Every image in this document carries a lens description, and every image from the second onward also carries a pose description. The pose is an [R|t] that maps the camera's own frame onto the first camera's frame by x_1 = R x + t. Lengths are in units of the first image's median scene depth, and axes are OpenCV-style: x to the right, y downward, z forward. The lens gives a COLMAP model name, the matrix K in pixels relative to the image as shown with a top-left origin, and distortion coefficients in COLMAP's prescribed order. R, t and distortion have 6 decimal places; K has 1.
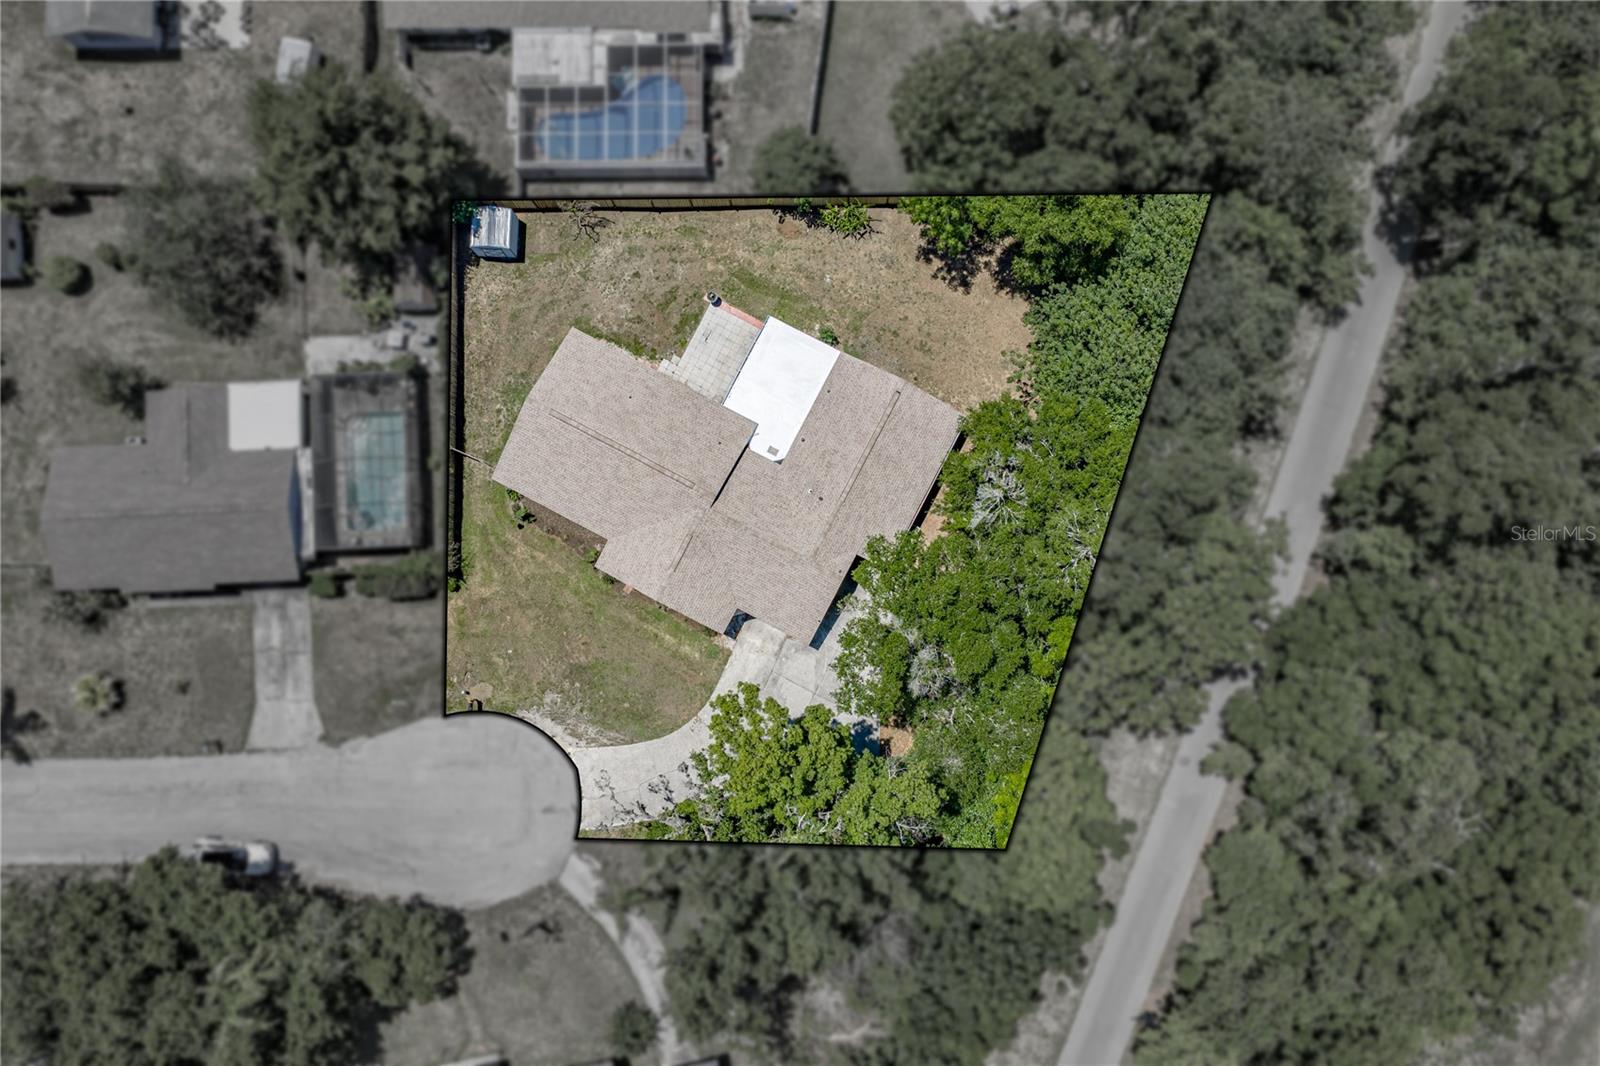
lens RADIAL K [[1329.9, 0, 803.2], [0, 1329.9, 537.4], [0, 0, 1]] dist [0.053083, -0.049277]
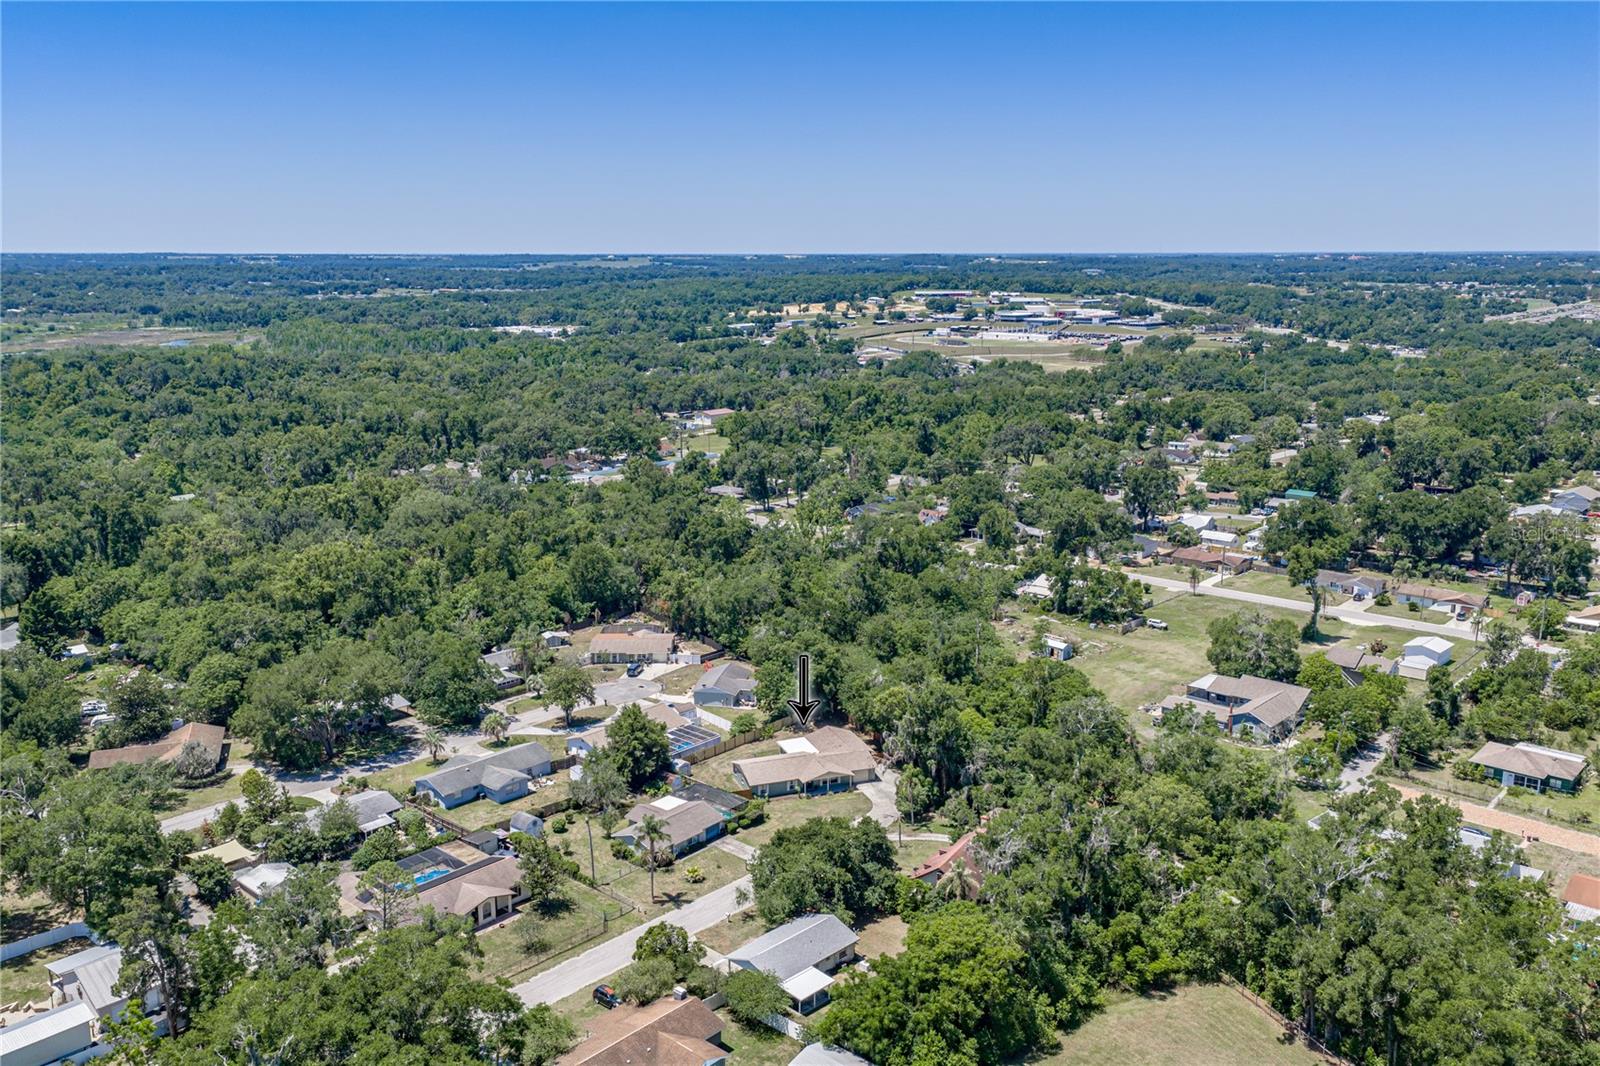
lens RADIAL K [[1329.9, 0, 803.2], [0, 1329.9, 537.4], [0, 0, 1]] dist [0.053083, -0.049277]
pose [[0.663310, -0.130201, 0.736932, -1.933553], [0.745886, 0.194798, -0.636952, 1.523893], [-0.060621, 0.972163, 0.226326, -0.044274]]
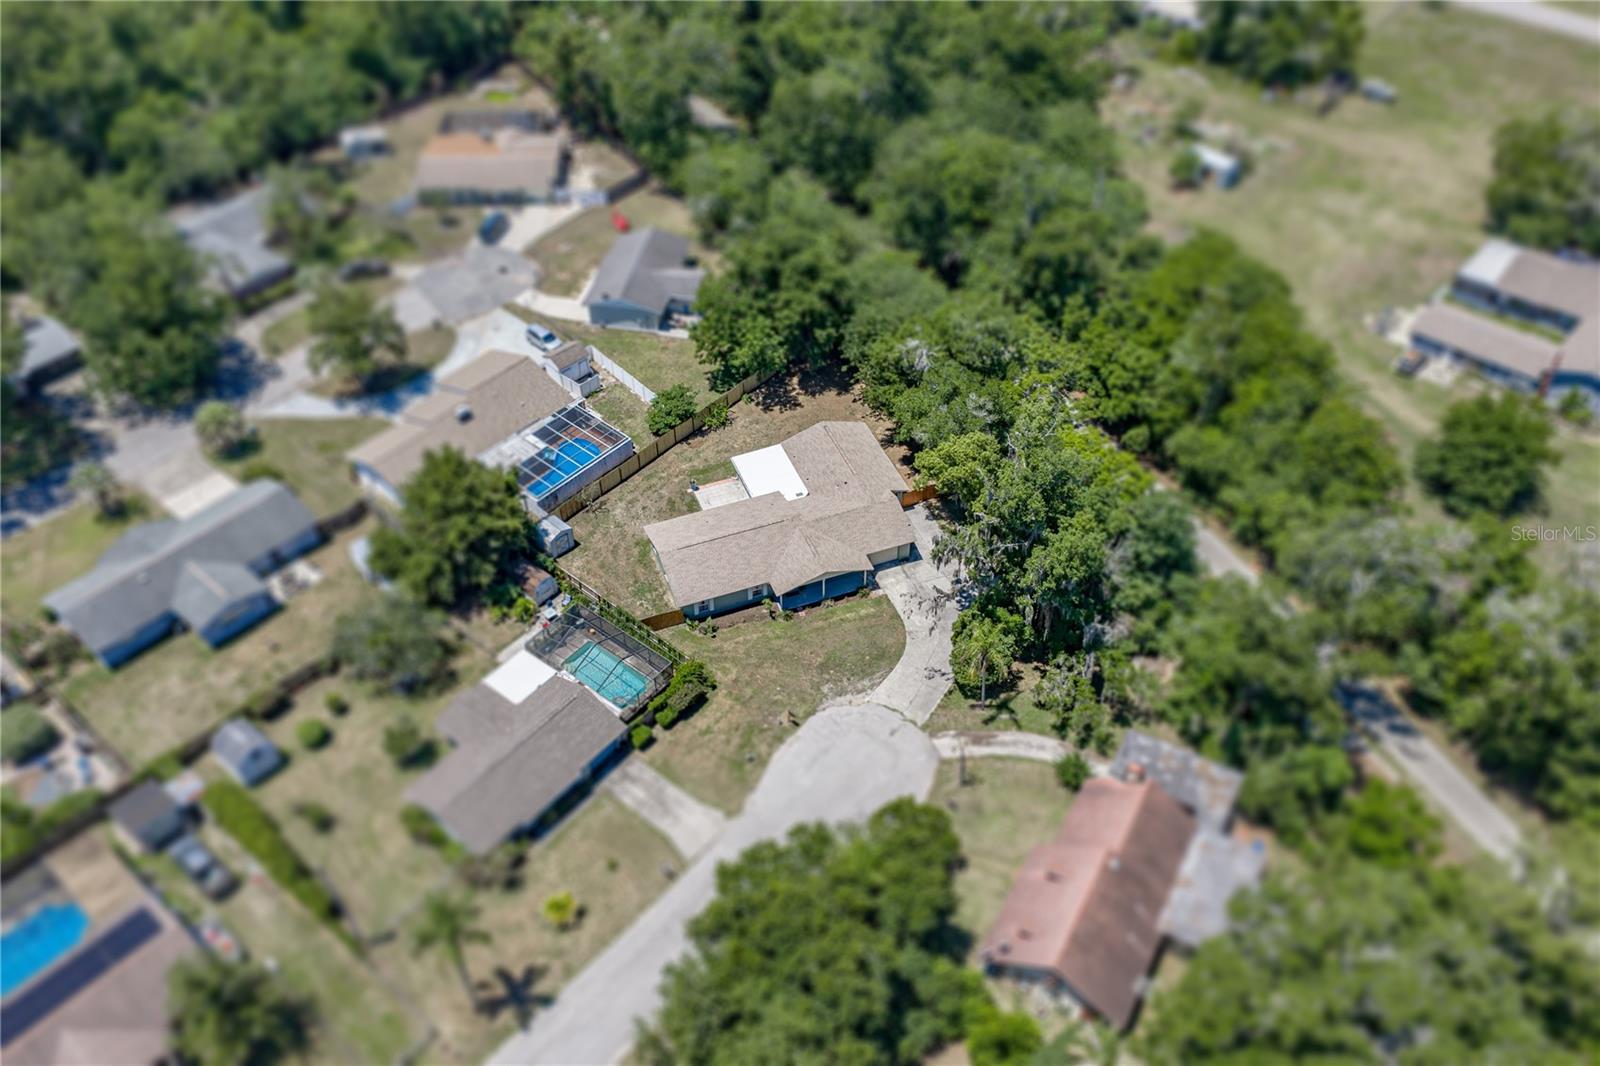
lens RADIAL K [[1329.9, 0, 803.2], [0, 1329.9, 537.4], [0, 0, 1]] dist [0.053083, -0.049277]
pose [[0.657953, -0.503976, 0.559559, -0.853883], [0.751427, 0.488259, -0.443802, 0.606158], [-0.049544, 0.712469, 0.699953, -0.011637]]
